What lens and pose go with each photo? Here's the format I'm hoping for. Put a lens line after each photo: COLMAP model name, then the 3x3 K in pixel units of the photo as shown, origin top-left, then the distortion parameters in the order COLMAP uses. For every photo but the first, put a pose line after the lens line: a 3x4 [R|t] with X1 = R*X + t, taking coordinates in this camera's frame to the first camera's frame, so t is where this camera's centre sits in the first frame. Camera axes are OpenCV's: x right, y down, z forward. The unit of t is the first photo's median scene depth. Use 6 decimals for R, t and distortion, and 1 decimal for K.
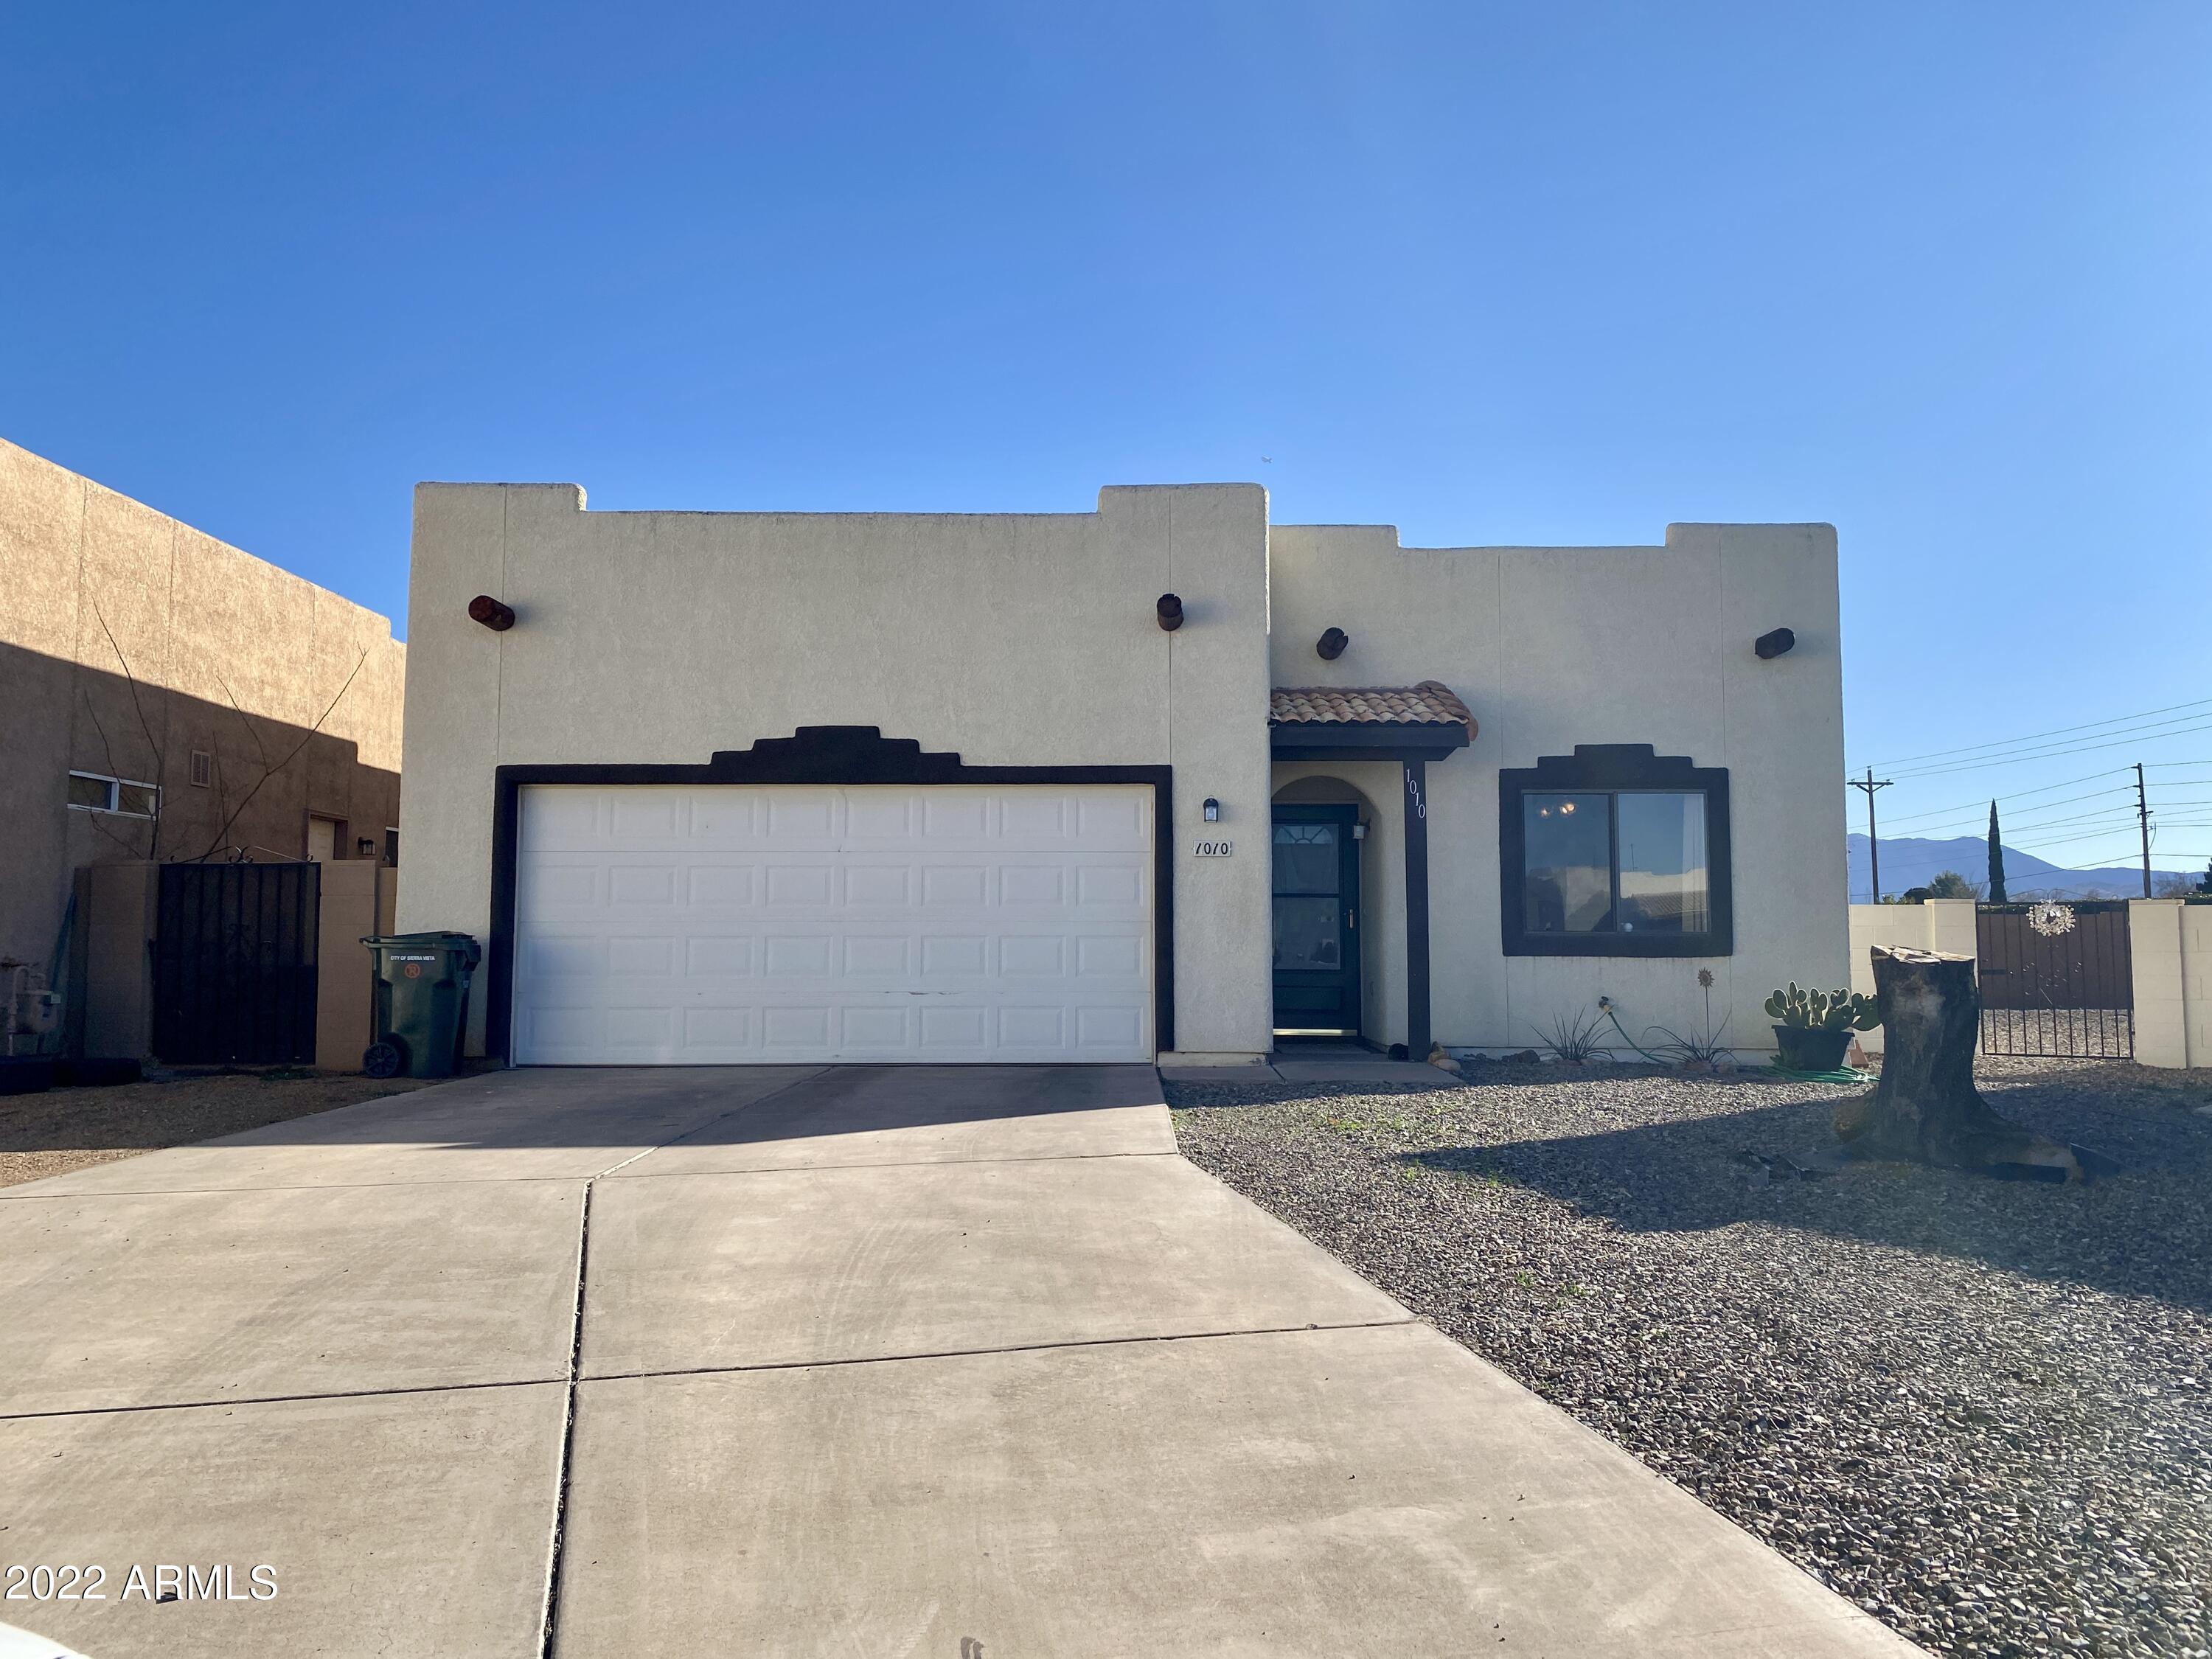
lens RADIAL K [[1660.4, 0, 1101.4], [0, 1660.4, 824.4], [0, 0, 1]] dist [0.005641, 0.001576]
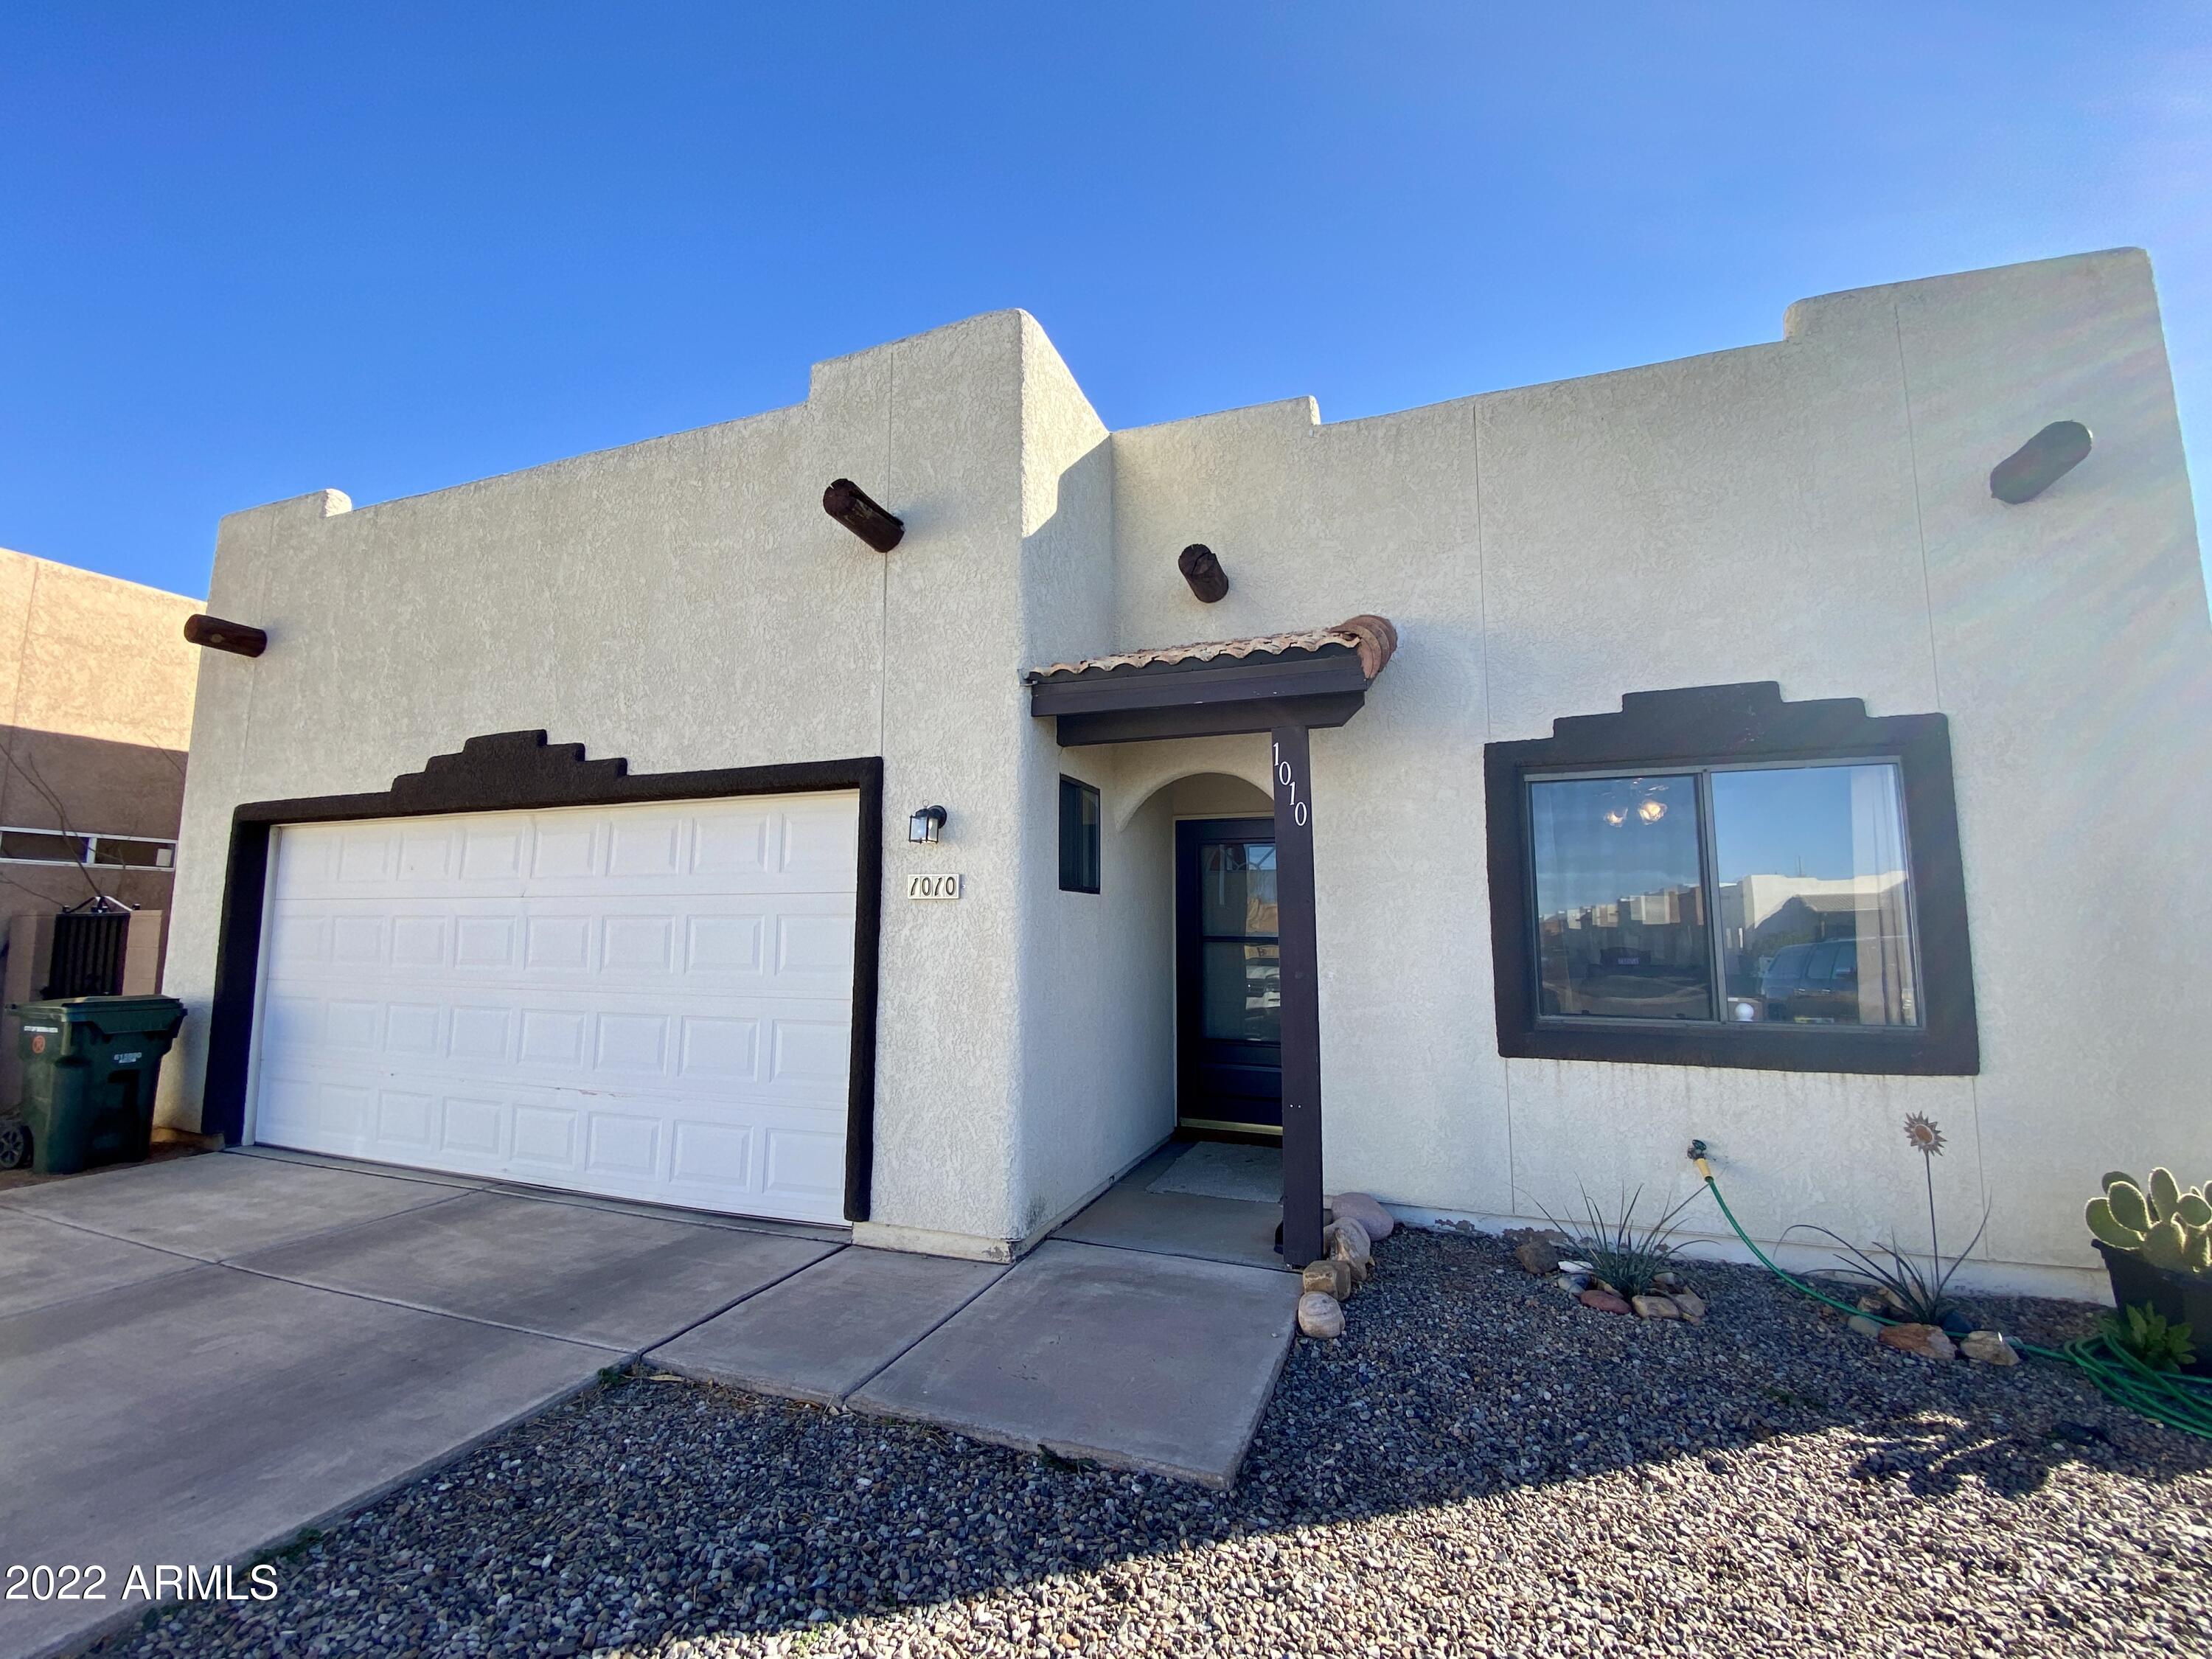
lens RADIAL K [[904.5, 0, 1119.4], [0, 904.5, 826.3], [0, 0, 1]] dist [-0.017352, -0.001404]
pose [[0.941534, -0.036984, -0.334882, 0.242192], [0.025603, 0.998937, -0.038337, 0.006774], [0.335943, 0.027522, 0.941480, 0.701821]]
